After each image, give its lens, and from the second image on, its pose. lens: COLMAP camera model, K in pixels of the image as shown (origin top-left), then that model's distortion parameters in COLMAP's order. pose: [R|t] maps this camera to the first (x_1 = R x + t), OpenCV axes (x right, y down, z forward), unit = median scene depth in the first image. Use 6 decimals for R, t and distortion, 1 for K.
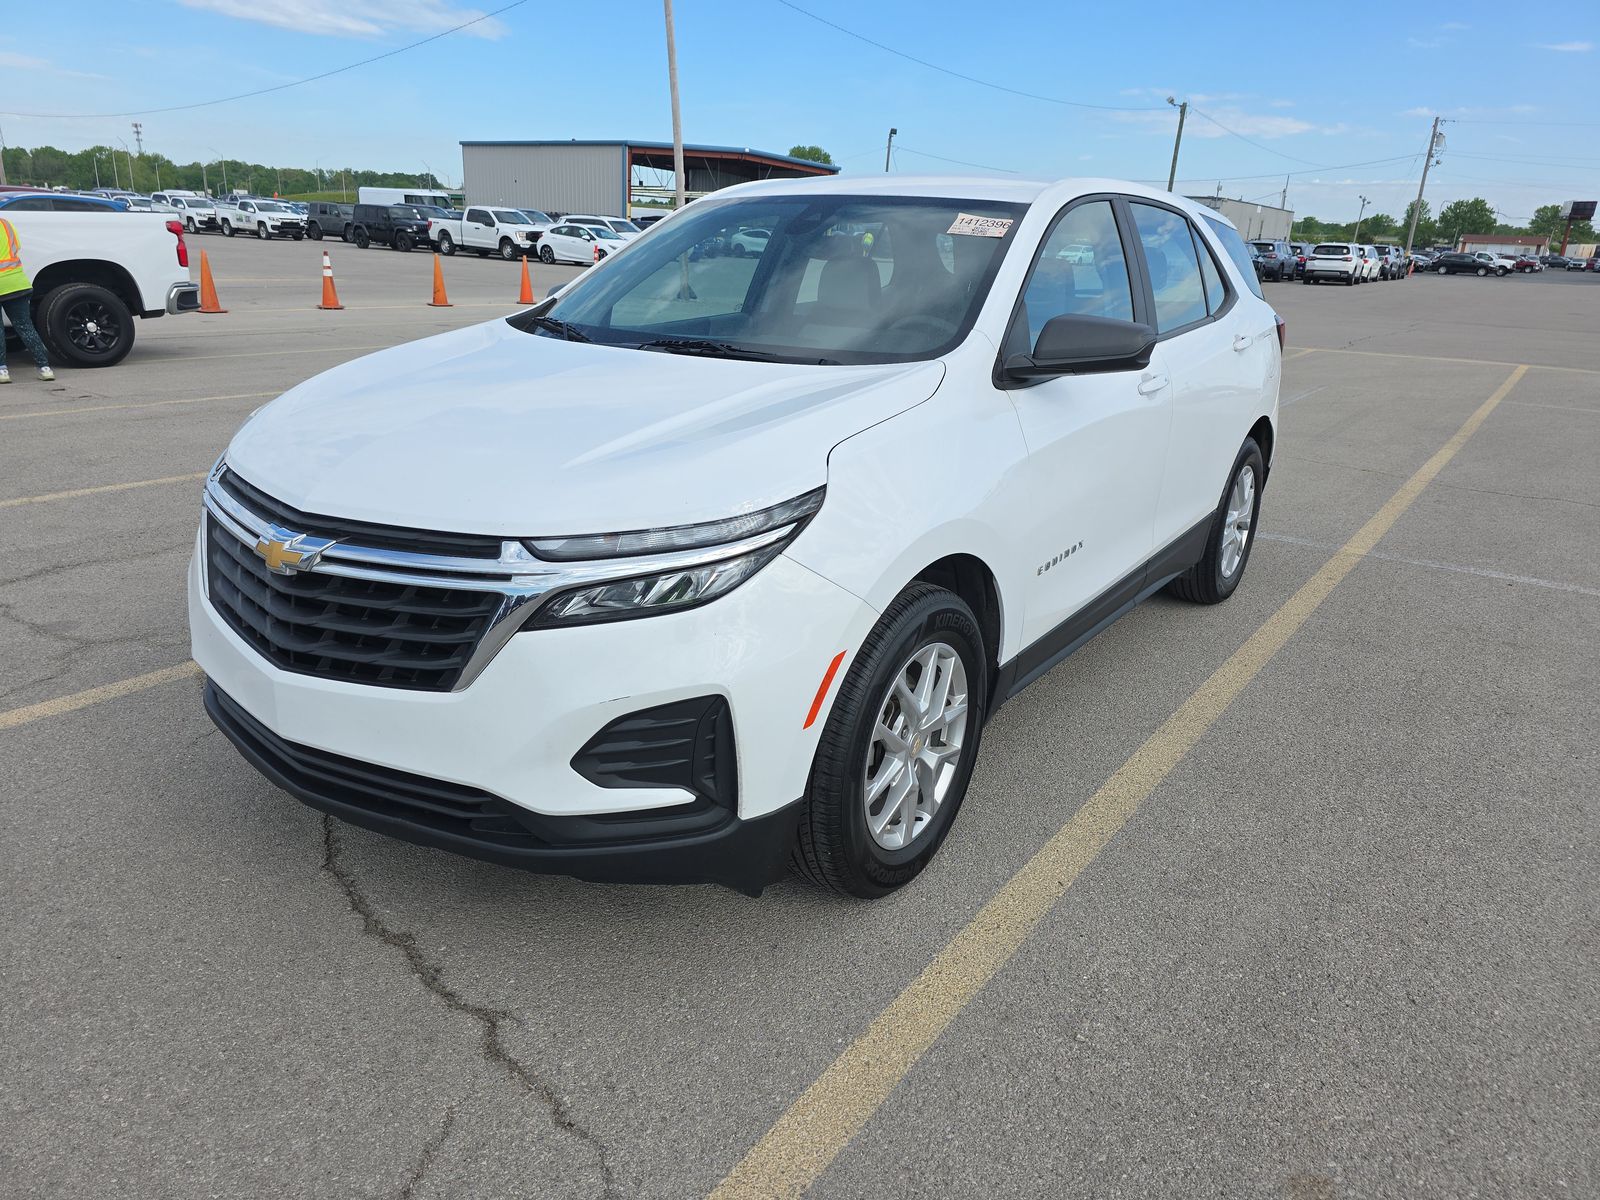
lens RADIAL K [[1090.4, 0, 814.5], [0, 1090.4, 598.2], [0, 0, 1]] dist [0.001911, -0.007777]
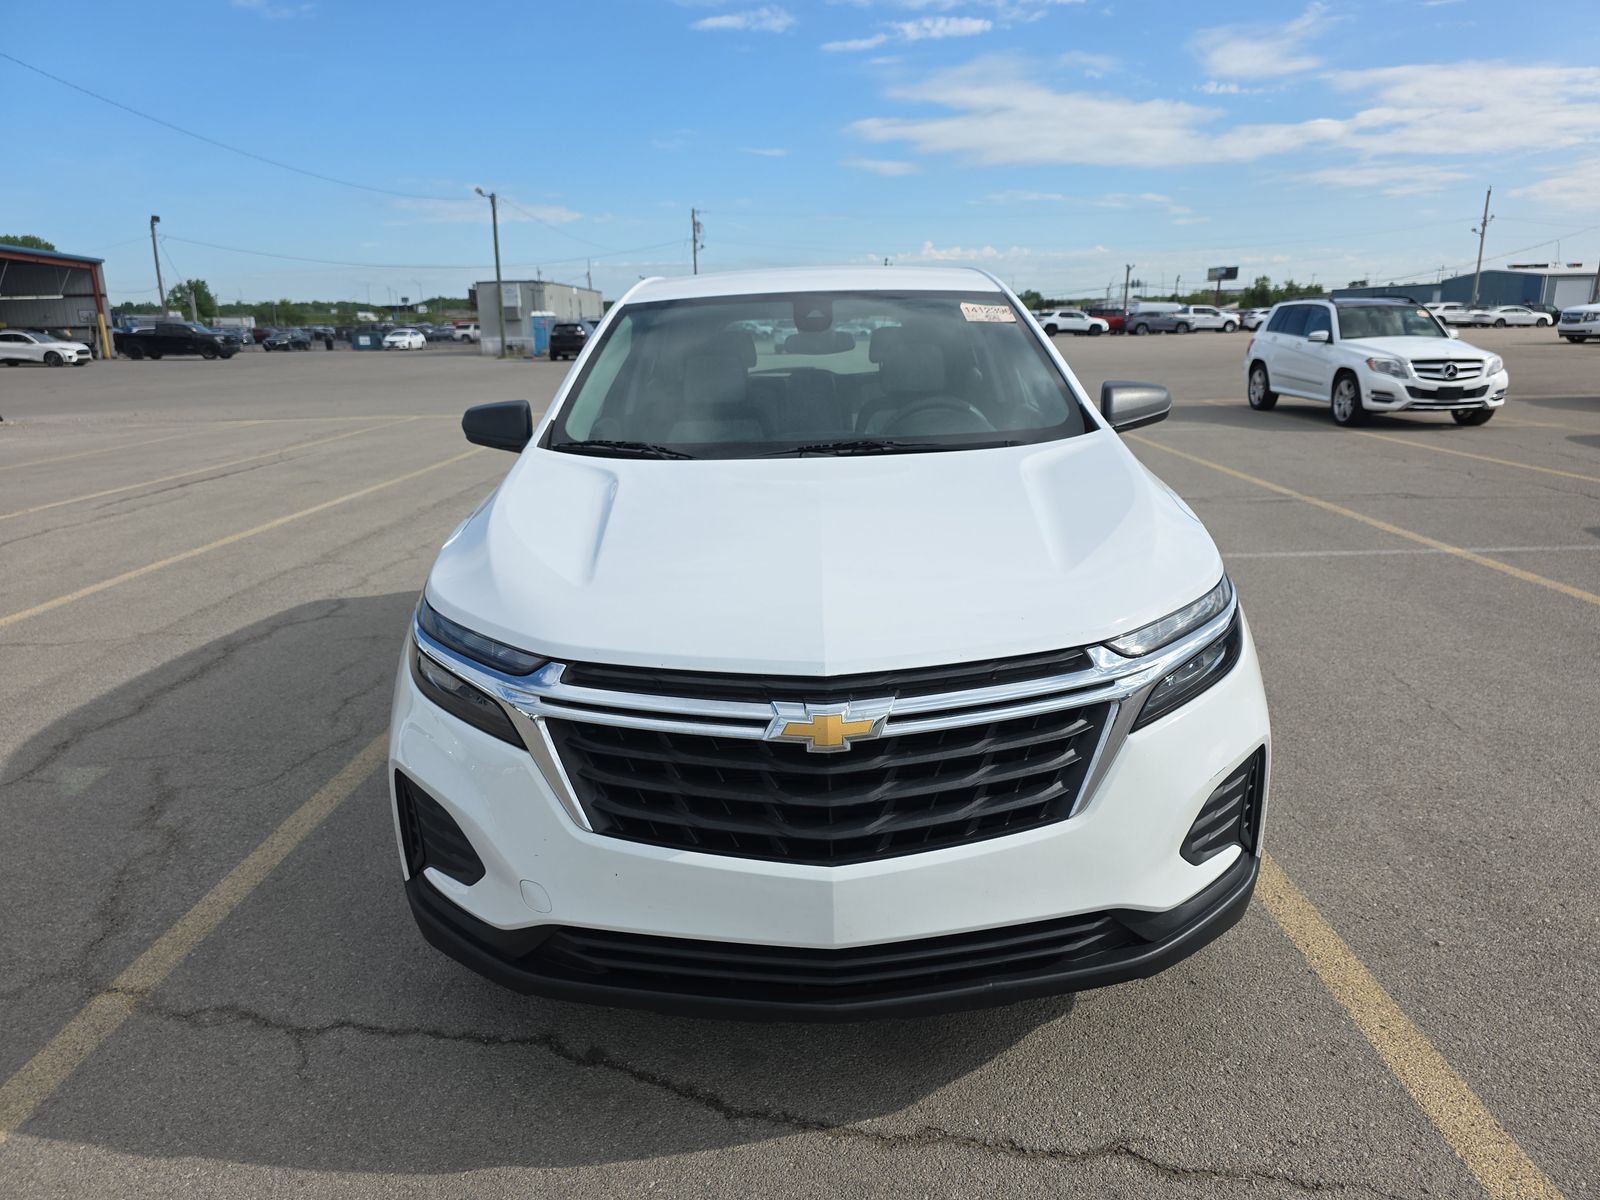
lens RADIAL K [[1090.4, 0, 814.5], [0, 1090.4, 598.2], [0, 0, 1]] dist [0.001911, -0.007777]
pose [[0.812984, -0.186835, 0.551498, -0.770532], [0.224899, 0.974381, -0.001434, -0.114435], [-0.537101, 0.125197, 0.834175, 0.238051]]
